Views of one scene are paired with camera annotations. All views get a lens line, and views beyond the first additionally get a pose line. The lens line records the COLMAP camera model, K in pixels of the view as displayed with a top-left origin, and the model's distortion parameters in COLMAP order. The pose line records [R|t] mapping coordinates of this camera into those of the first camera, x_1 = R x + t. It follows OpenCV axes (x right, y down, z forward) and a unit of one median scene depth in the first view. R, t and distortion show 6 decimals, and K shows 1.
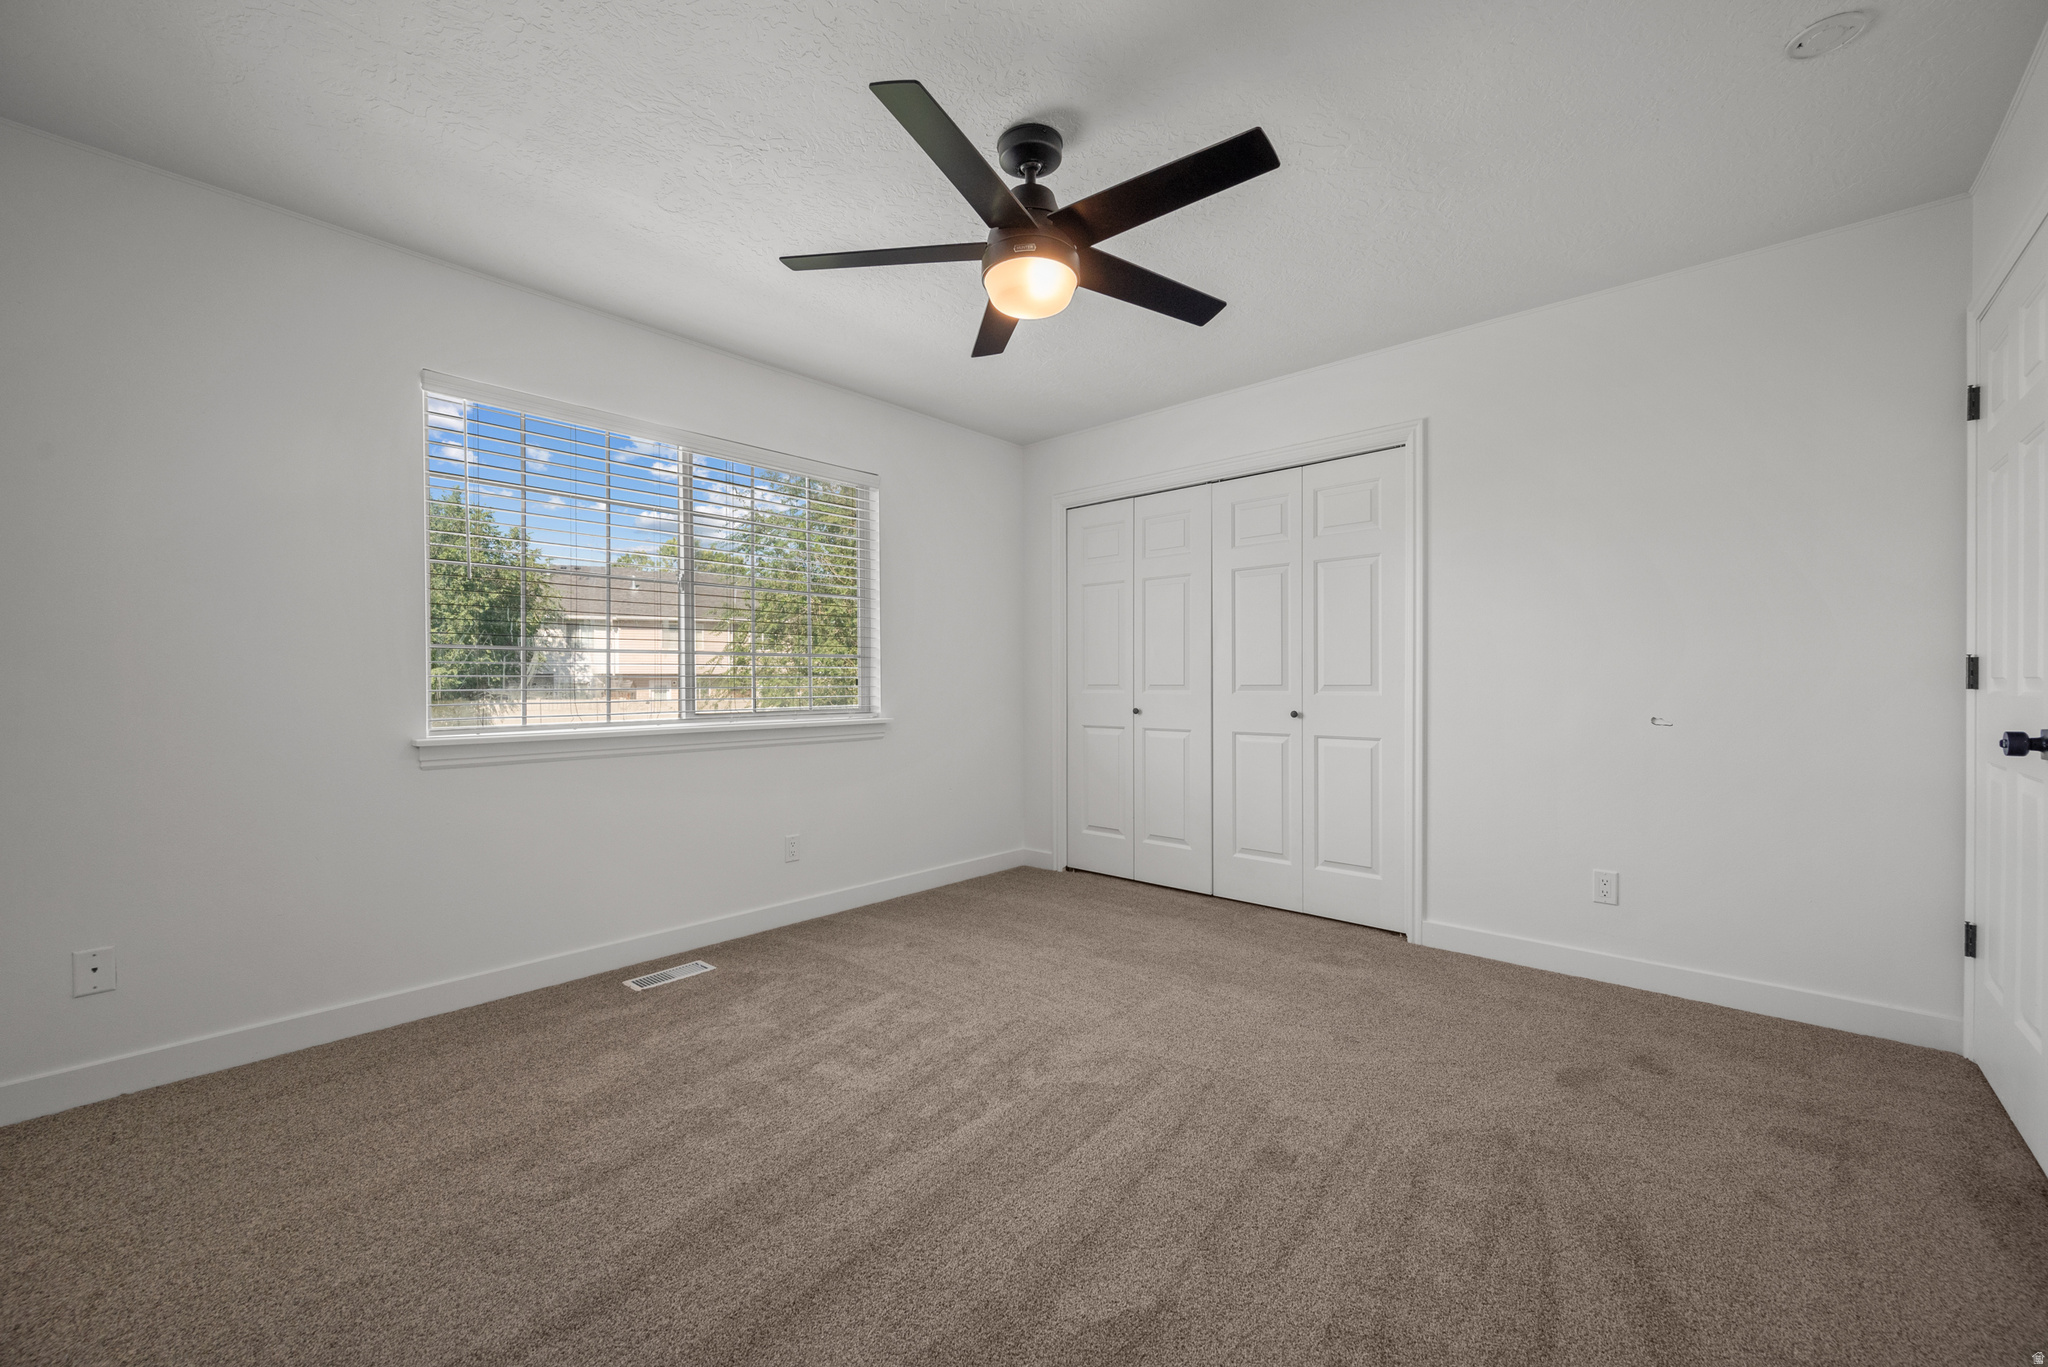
lens RADIAL K [[819.1, 0, 1024.0], [0, 819.1, 683.5], [0, 0, 1]] dist [0.002045, 0.000047]
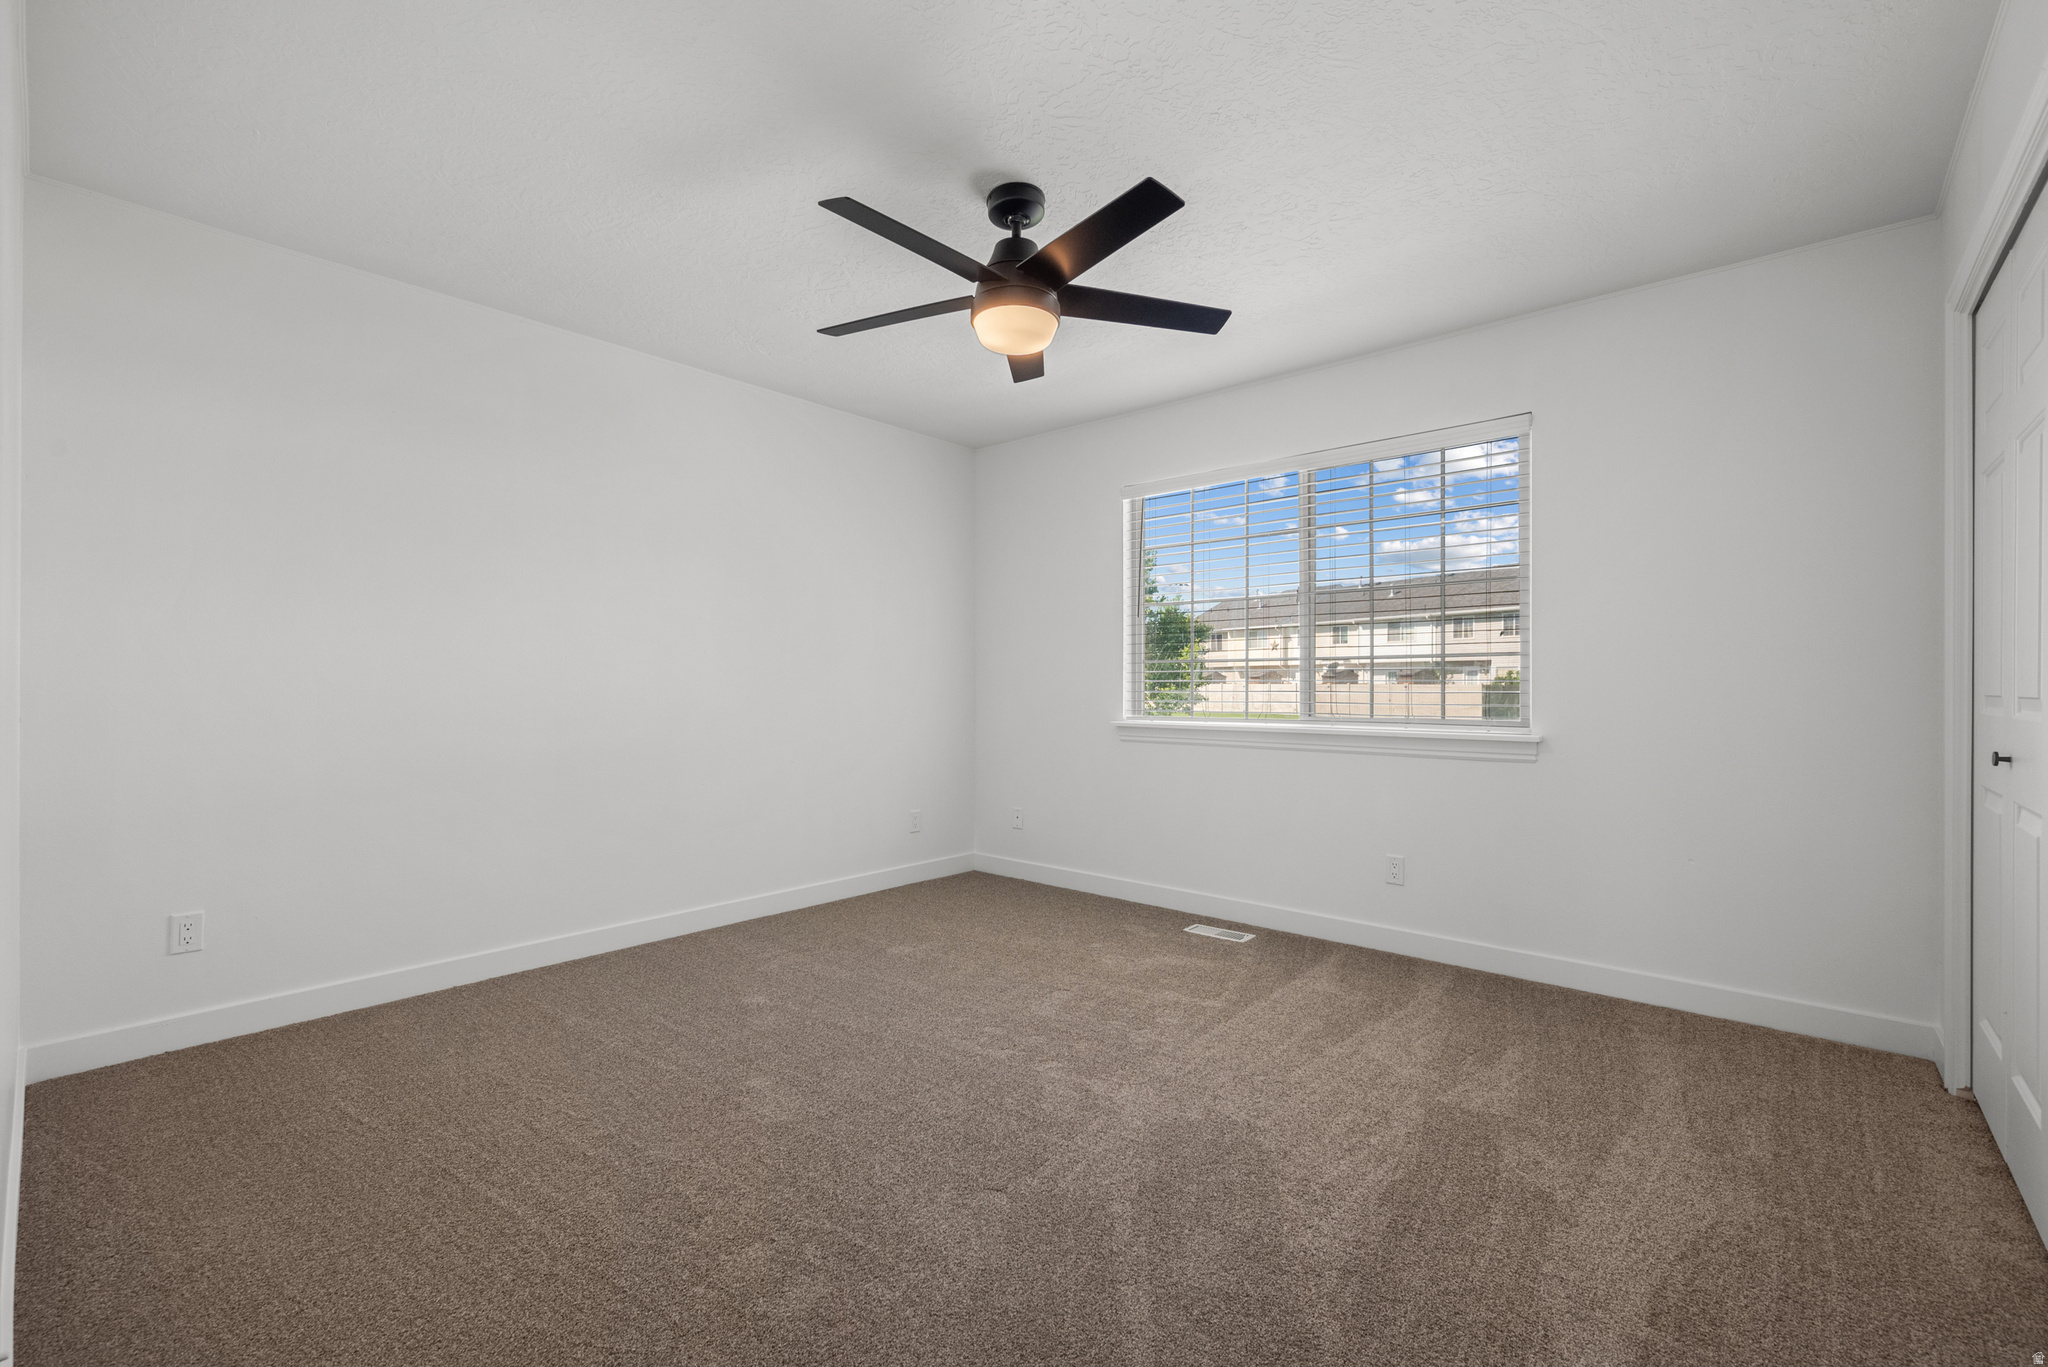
lens RADIAL K [[853.4, 0, 1024.0], [0, 853.4, 683.5], [0, 0, 1]] dist [-0.000177, 0.000001]
pose [[0.013669, -0.001658, -0.999905, 0.814954], [-0.005156, 0.999985, -0.001729, -0.003255], [0.999893, 0.005179, 0.013661, 0.707304]]
